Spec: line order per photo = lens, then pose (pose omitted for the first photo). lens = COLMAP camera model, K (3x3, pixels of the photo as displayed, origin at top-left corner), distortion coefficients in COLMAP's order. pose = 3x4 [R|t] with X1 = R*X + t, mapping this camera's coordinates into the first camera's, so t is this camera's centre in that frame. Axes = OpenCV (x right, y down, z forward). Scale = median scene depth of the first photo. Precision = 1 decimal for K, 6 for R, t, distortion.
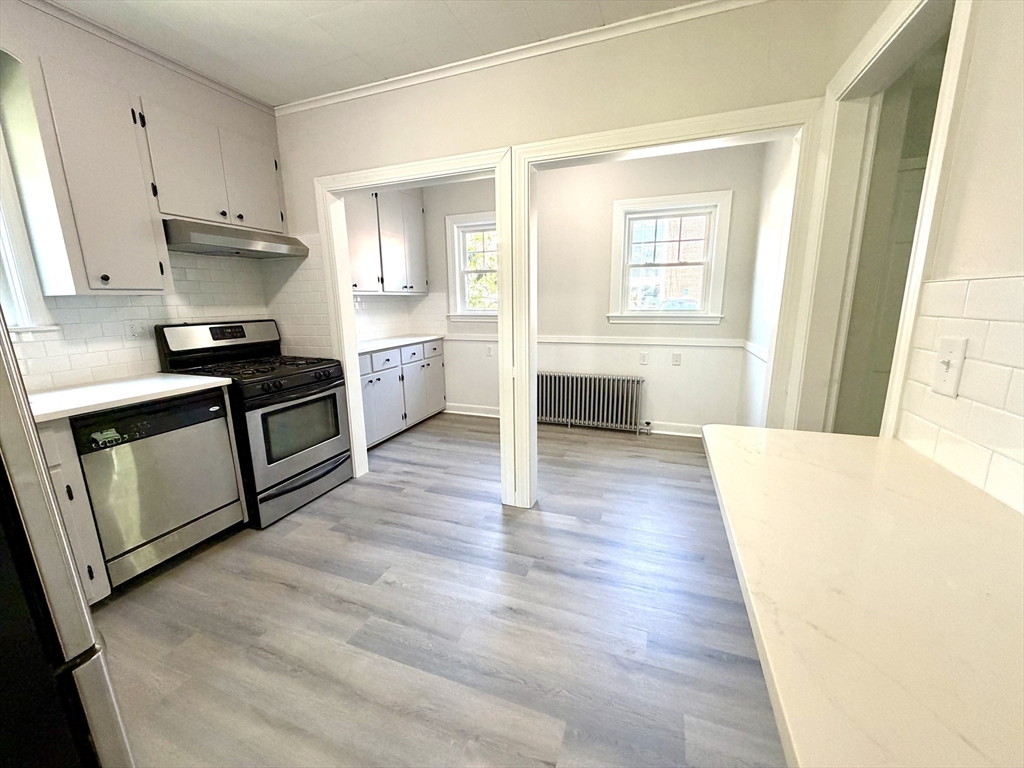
lens RADIAL K [[407.0, 0, 507.8], [0, 407.0, 384.3], [0, 0, 1]] dist [-0.000869, 0.000151]
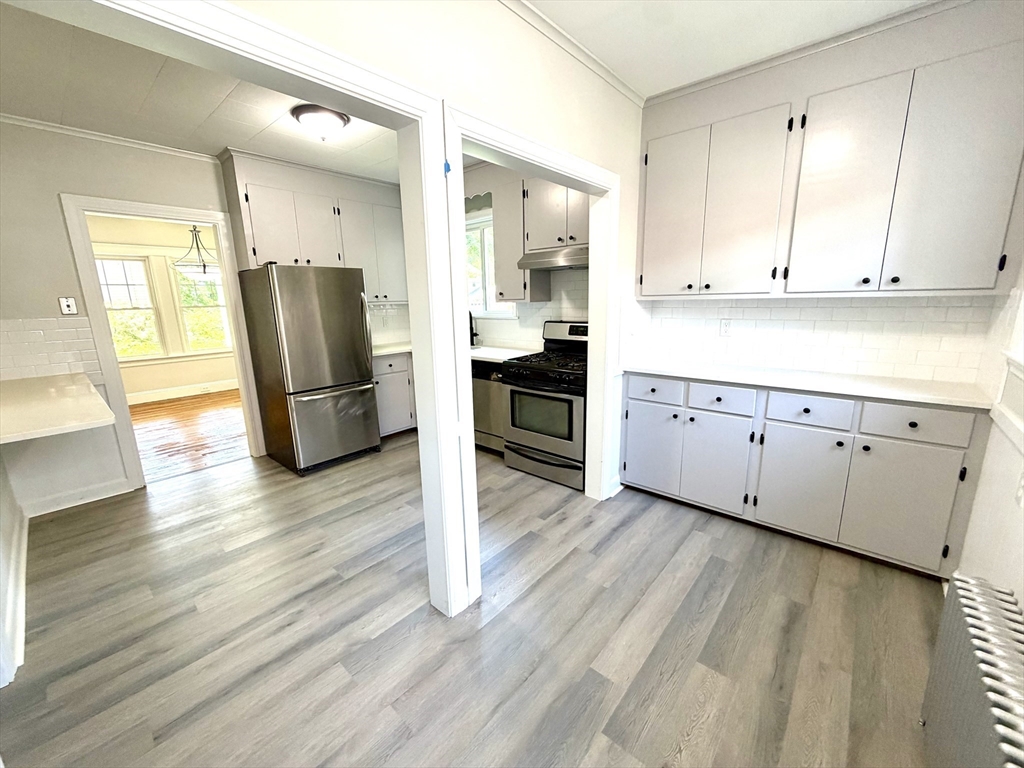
lens RADIAL K [[407.0, 0, 507.8], [0, 407.0, 384.3], [0, 0, 1]] dist [-0.000869, 0.000151]
pose [[-0.349369, 0.221063, -0.910534, 0.404732], [-0.164521, 0.942200, 0.291878, -0.211338], [0.922428, 0.251775, -0.292806, 0.845797]]
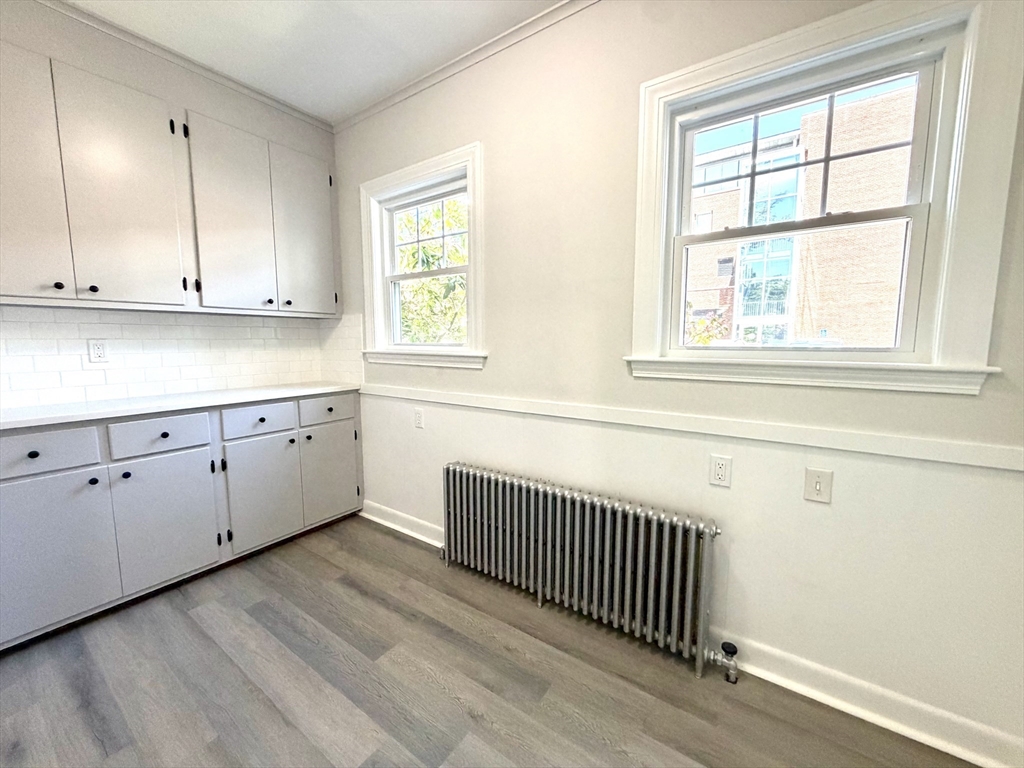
lens RADIAL K [[407.0, 0, 507.8], [0, 407.0, 384.3], [0, 0, 1]] dist [-0.000869, 0.000151]
pose [[0.968597, 0.038345, -0.245660, 0.237613], [-0.062213, 0.993983, -0.090147, -0.100368], [0.240726, 0.102599, 0.965155, 0.586650]]
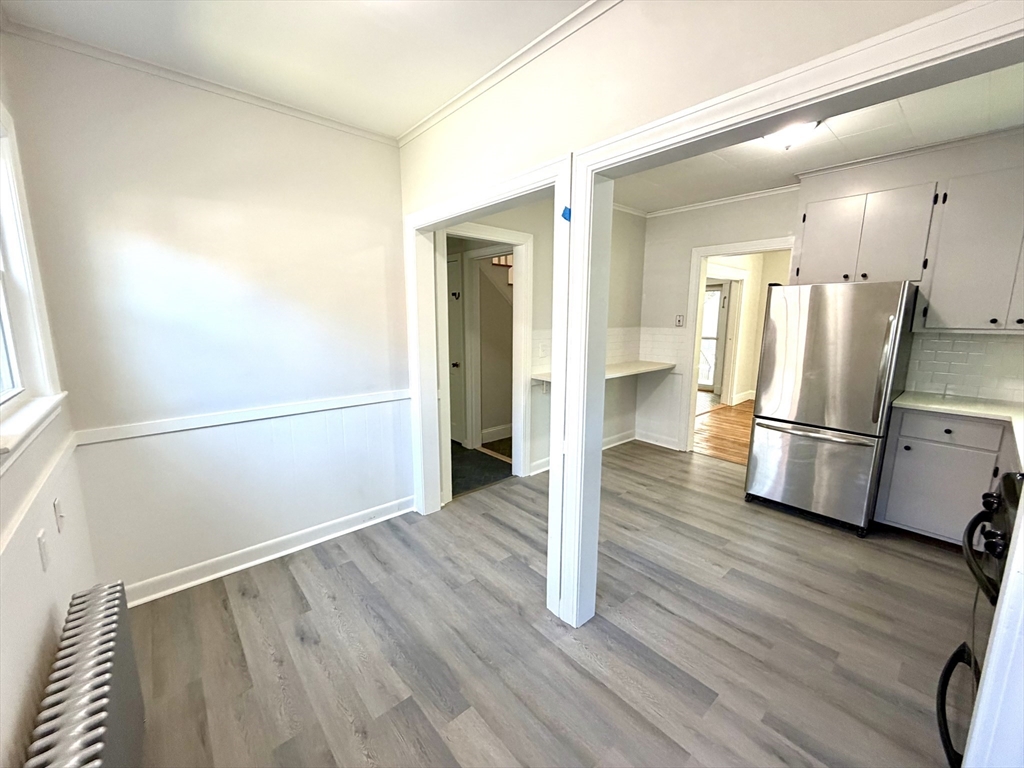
lens RADIAL K [[407.0, 0, 507.8], [0, 407.0, 384.3], [0, 0, 1]] dist [-0.000869, 0.000151]
pose [[-0.882092, -0.065243, 0.466537, -0.137076], [0.106370, 0.937200, 0.332178, -0.263070], [-0.458911, 0.342637, -0.819756, 1.079436]]
